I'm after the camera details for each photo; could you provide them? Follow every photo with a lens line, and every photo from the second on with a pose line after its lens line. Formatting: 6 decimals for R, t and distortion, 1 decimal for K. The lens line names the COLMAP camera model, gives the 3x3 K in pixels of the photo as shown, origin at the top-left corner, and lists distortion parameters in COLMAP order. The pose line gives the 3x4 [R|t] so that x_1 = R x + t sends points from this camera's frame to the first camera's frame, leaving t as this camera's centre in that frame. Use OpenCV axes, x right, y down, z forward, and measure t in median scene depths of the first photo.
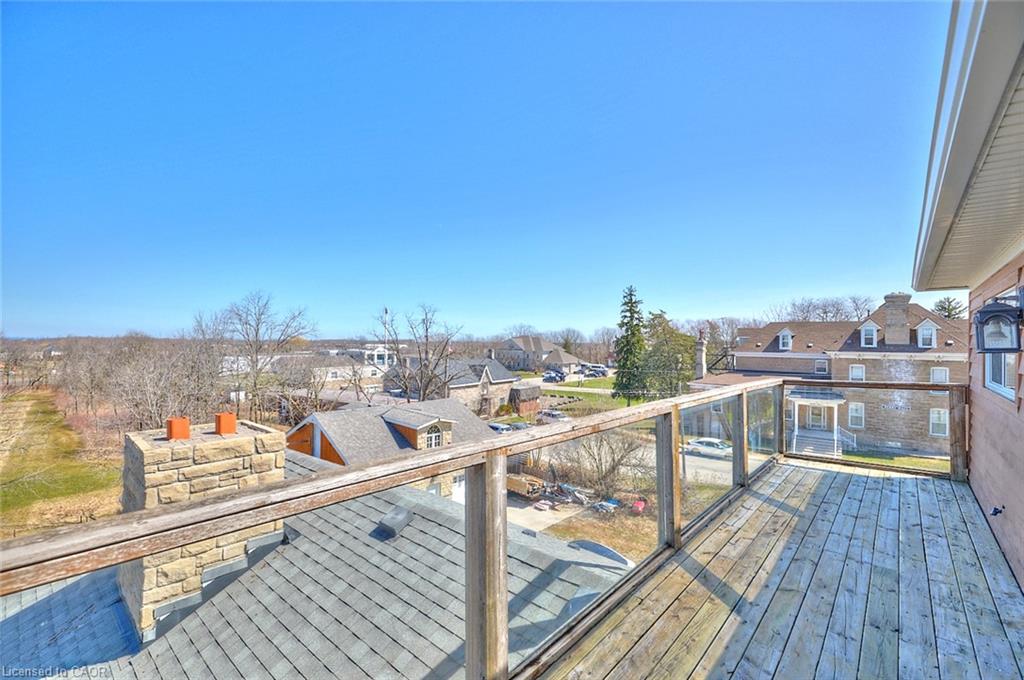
lens RADIAL K [[443.8, 0, 507.3], [0, 443.8, 343.1], [0, 0, 1]] dist [0.002587, 0.001065]
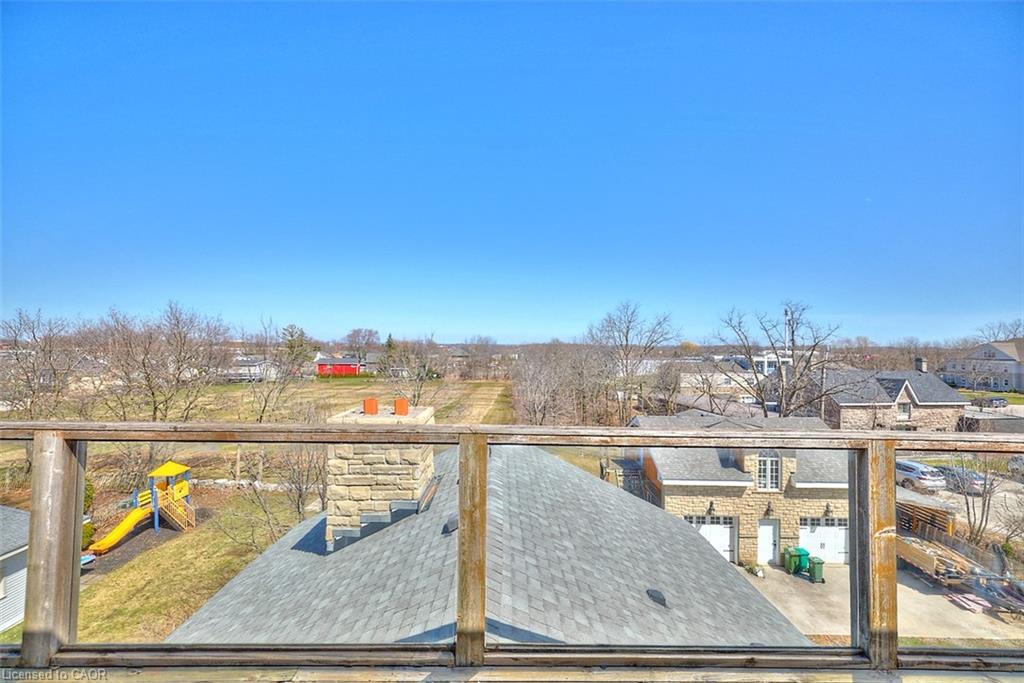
lens RADIAL K [[443.8, 0, 505.7], [0, 443.8, 342.3], [0, 0, 1]] dist [0.002587, 0.001065]
pose [[0.679441, -0.006763, -0.733699, 0.093650], [-0.003937, 0.999910, -0.012863, 0.001810], [0.733719, 0.011629, 0.679353, 0.064077]]
